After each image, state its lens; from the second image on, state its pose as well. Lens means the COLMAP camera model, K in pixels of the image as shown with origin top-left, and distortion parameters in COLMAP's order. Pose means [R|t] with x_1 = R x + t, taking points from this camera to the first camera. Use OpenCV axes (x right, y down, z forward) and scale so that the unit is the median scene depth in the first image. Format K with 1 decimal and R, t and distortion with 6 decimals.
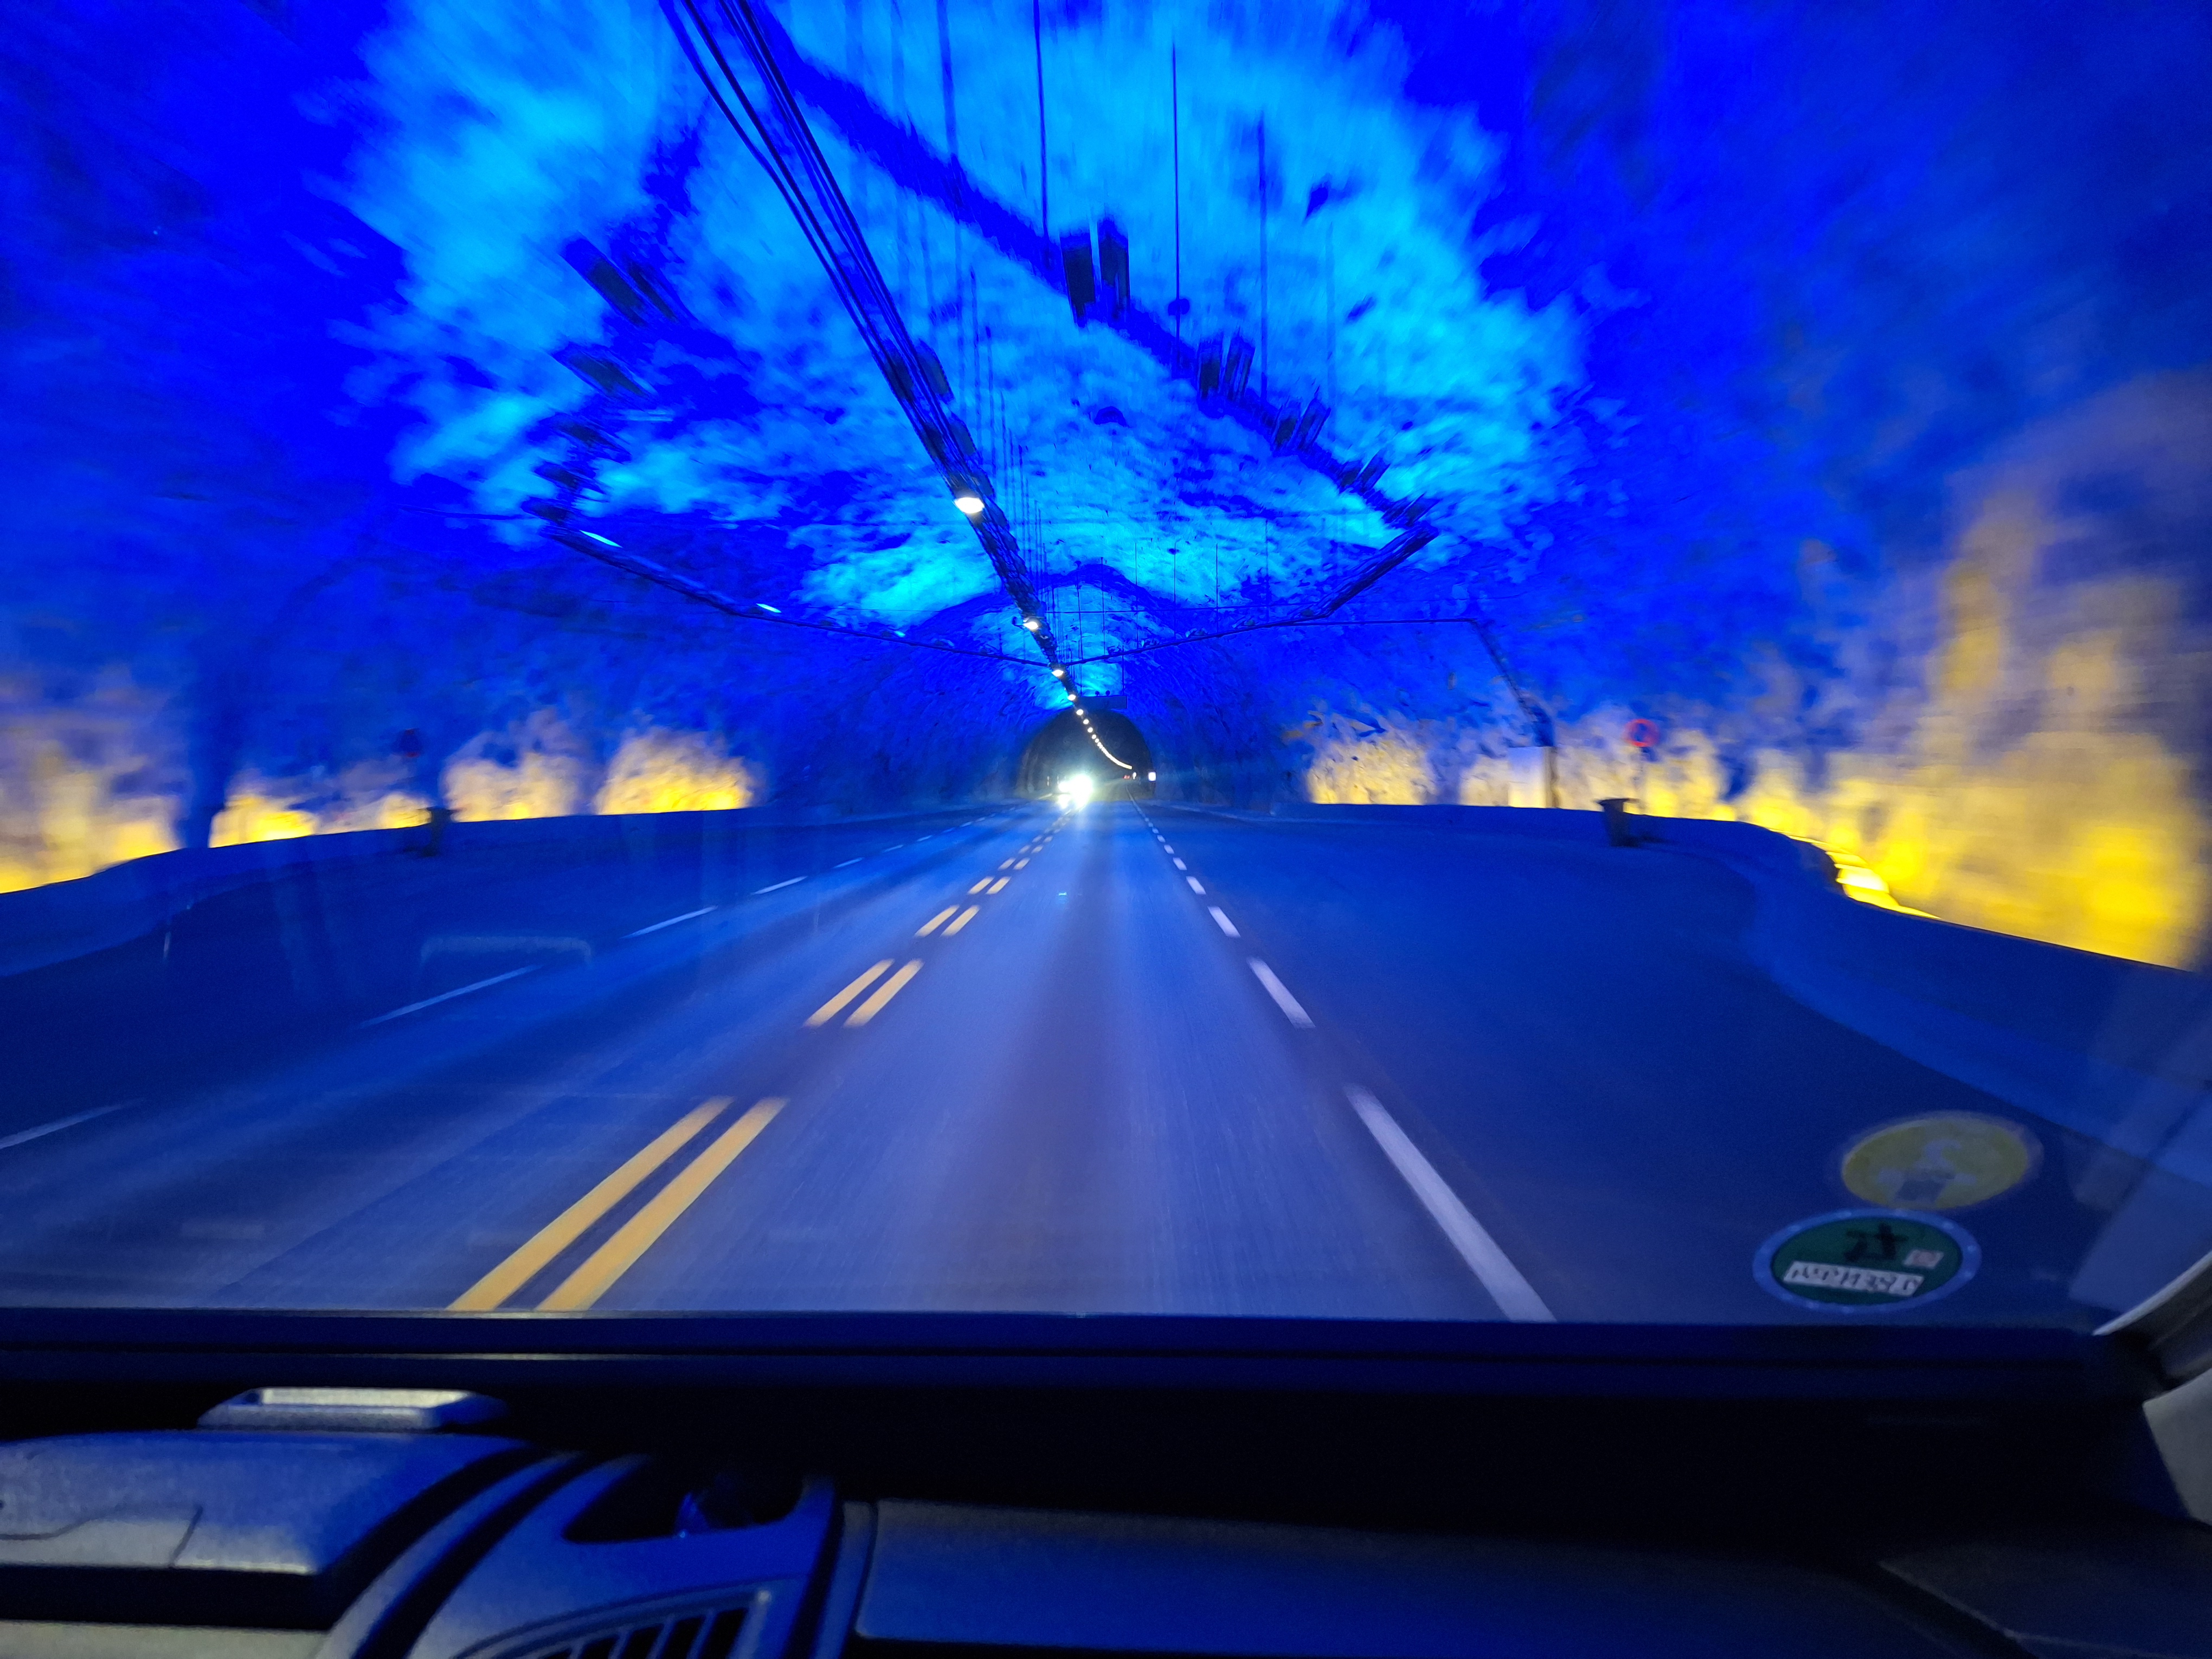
lens RADIAL K [[1758.2, 0, 1106.0], [0, 1758.2, 829.5], [0, 0, 1]] dist [-0.003681, -0.001844]
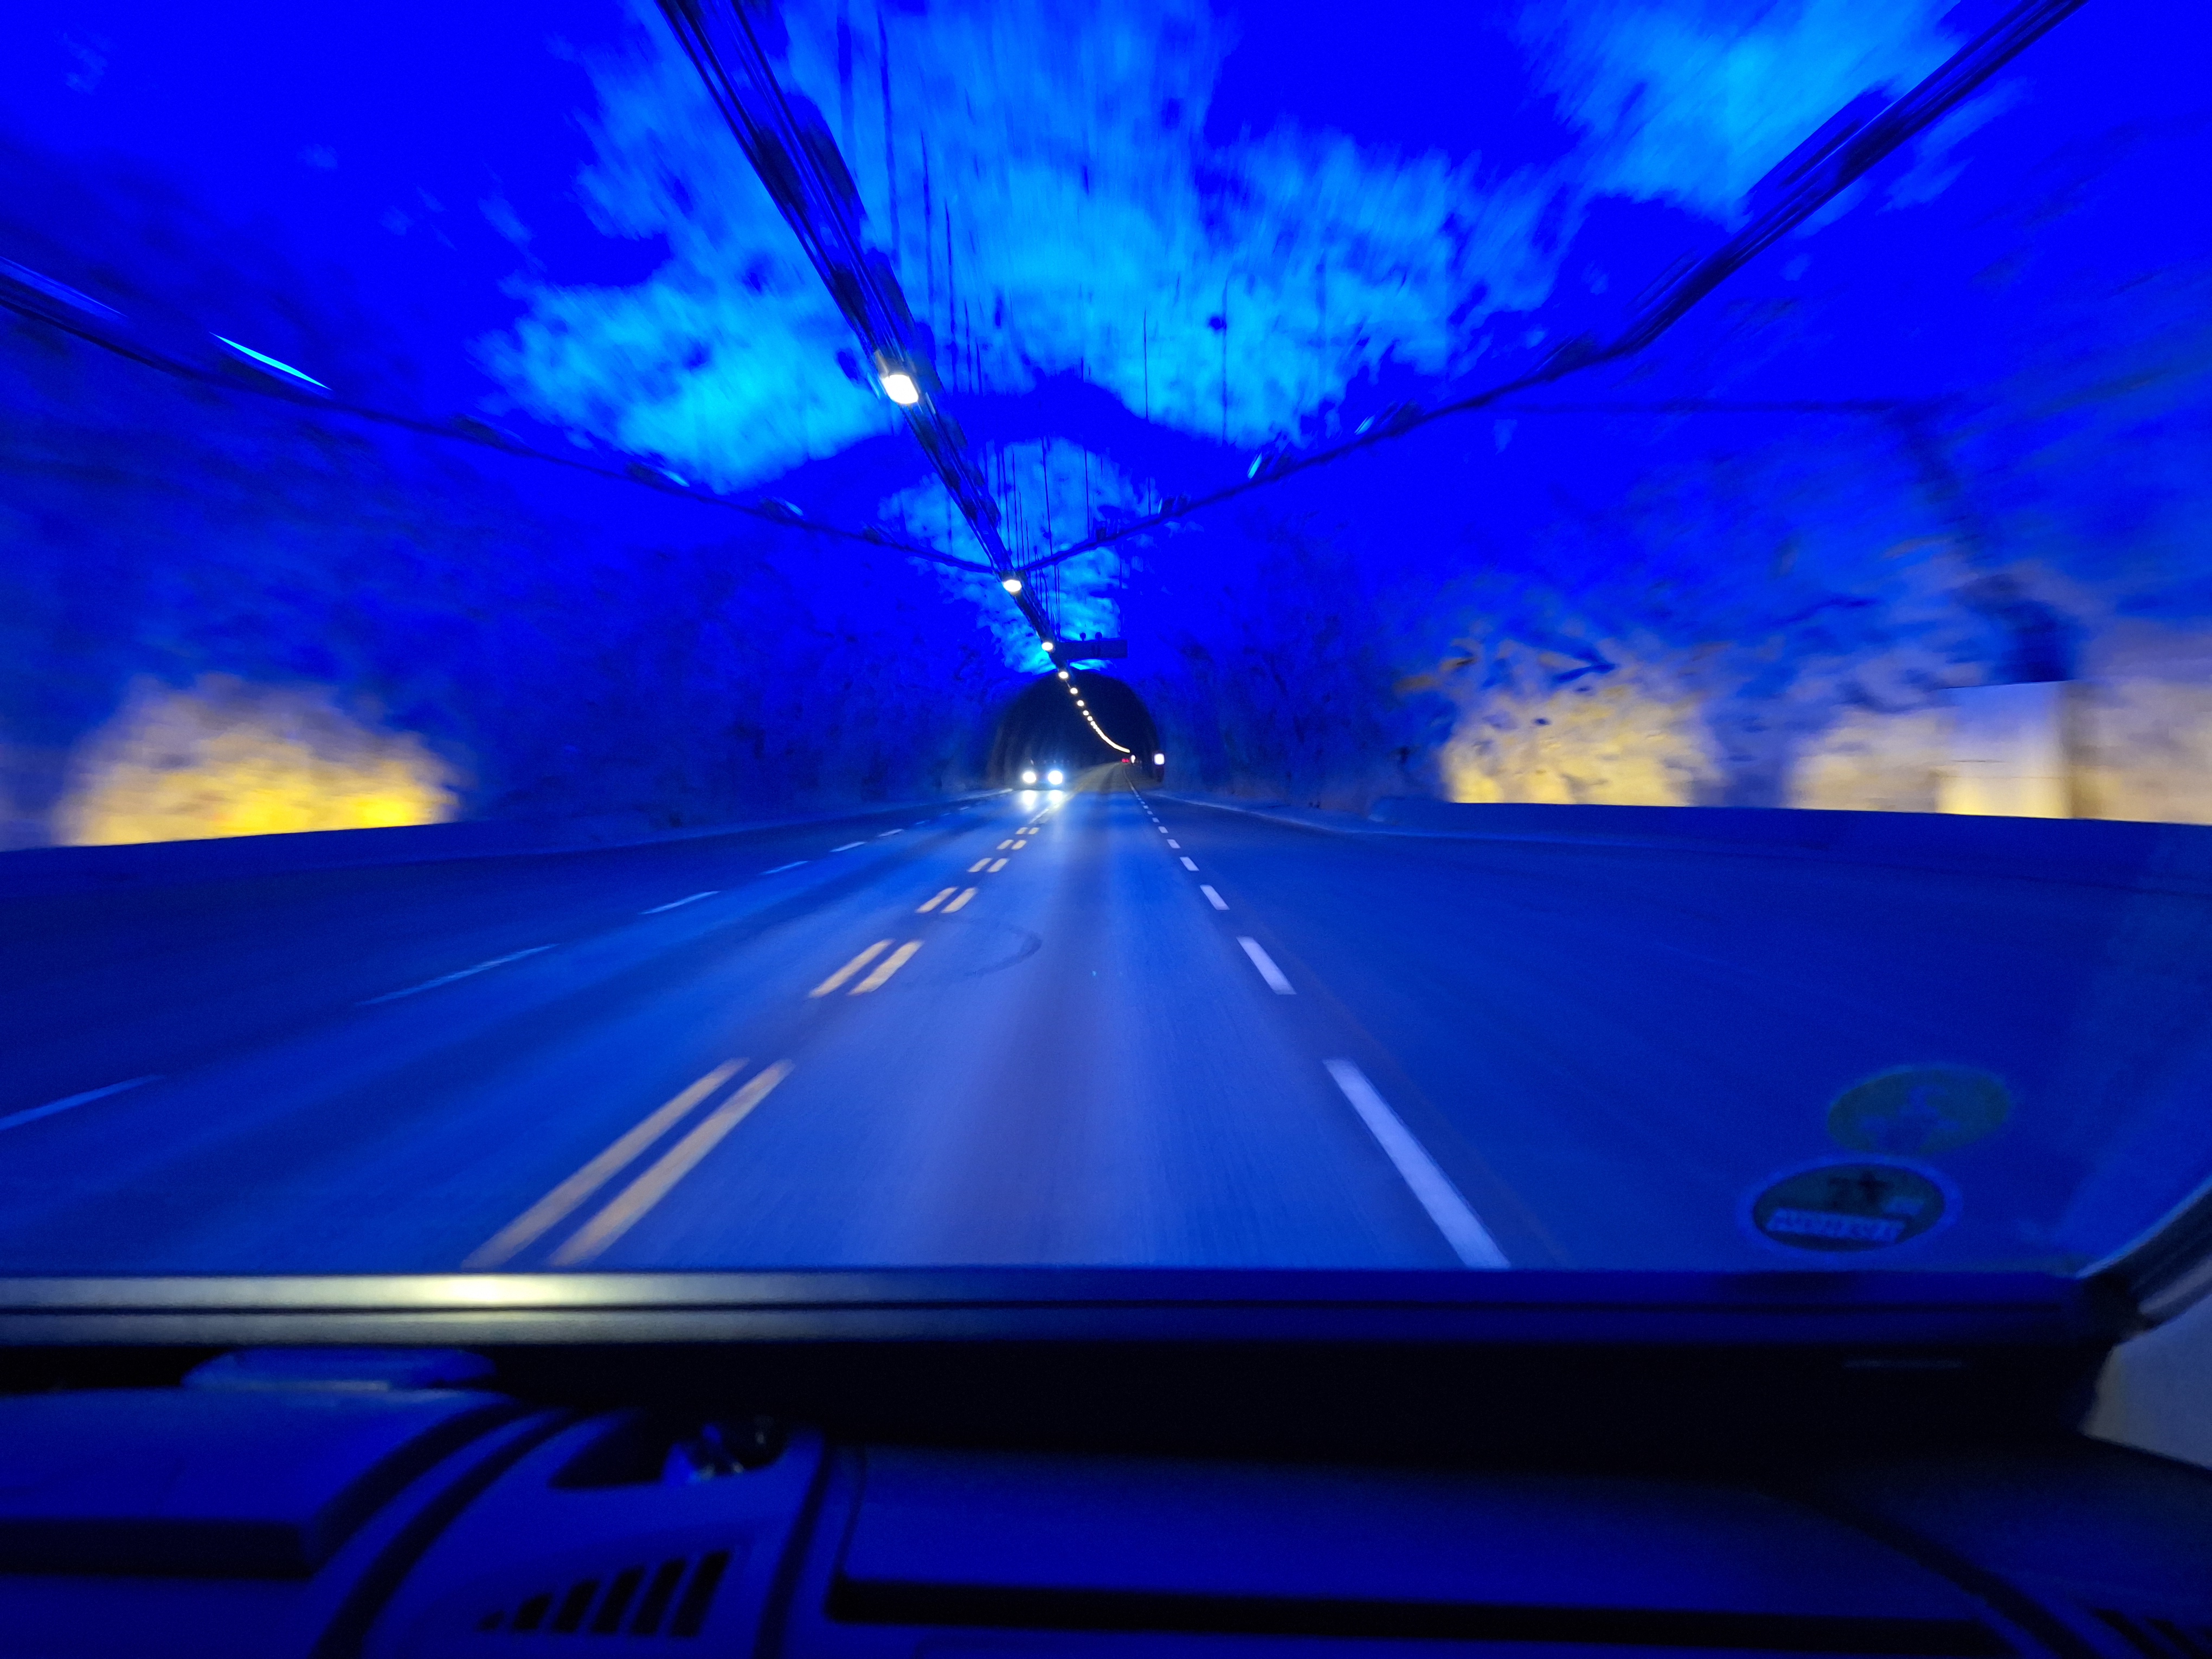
lens RADIAL K [[1468.2, 0, 1106.0], [0, 1468.2, 829.5], [0, 0, 1]] dist [0.000893, -0.000075]
pose [[0.999936, -0.011043, 0.002426, 0.002779], [0.010995, 0.999765, 0.018677, -0.016948], [-0.002631, -0.018649, 0.999823, 0.549252]]
